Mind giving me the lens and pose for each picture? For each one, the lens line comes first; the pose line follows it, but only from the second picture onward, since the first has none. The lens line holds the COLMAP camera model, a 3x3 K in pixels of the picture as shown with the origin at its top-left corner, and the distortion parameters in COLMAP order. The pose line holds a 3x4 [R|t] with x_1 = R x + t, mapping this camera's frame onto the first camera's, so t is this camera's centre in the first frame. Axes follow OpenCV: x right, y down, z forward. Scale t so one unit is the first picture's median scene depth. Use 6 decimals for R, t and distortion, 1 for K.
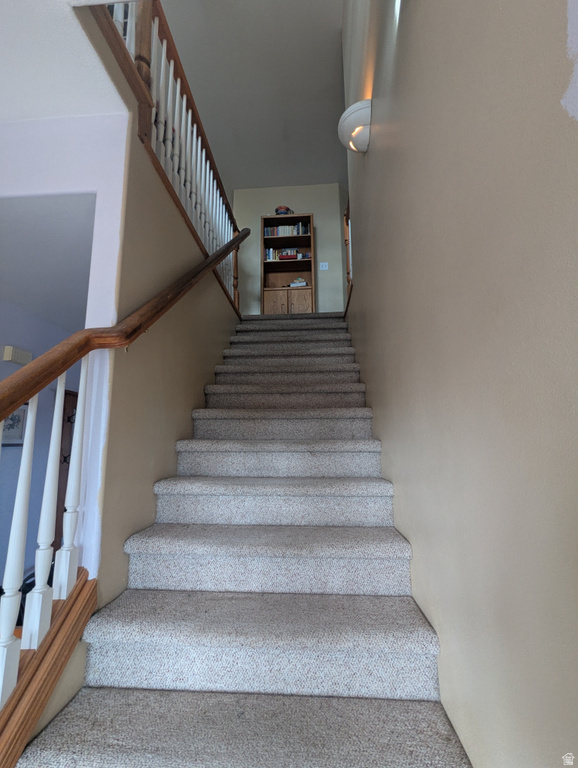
lens RADIAL K [[360.1, 0, 293.7], [0, 360.1, 384.0], [0, 0, 1]] dist [0.003862, -0.003969]
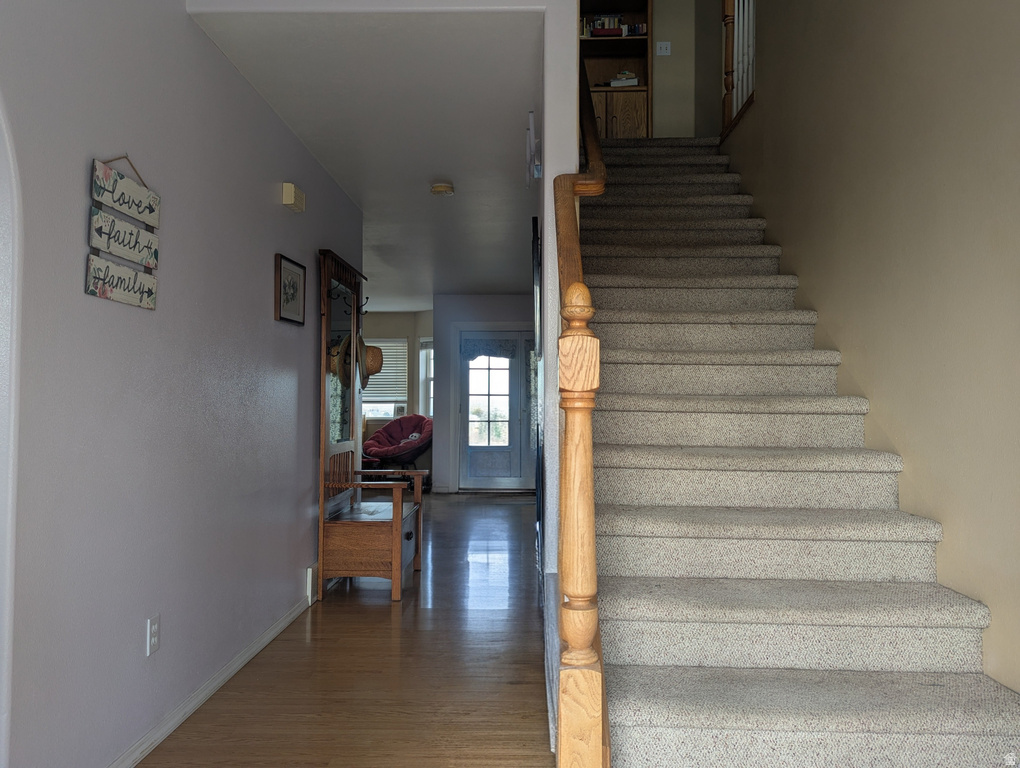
lens RADIAL K [[763.6, 0, 503.4], [0, 763.6, 385.1], [0, 0, 1]] dist [0.033793, -0.014912]
pose [[0.999158, 0.013535, 0.038734, -0.526020], [-0.019222, 0.988433, 0.150434, 0.067828], [-0.036250, -0.151052, 0.987861, -0.733085]]
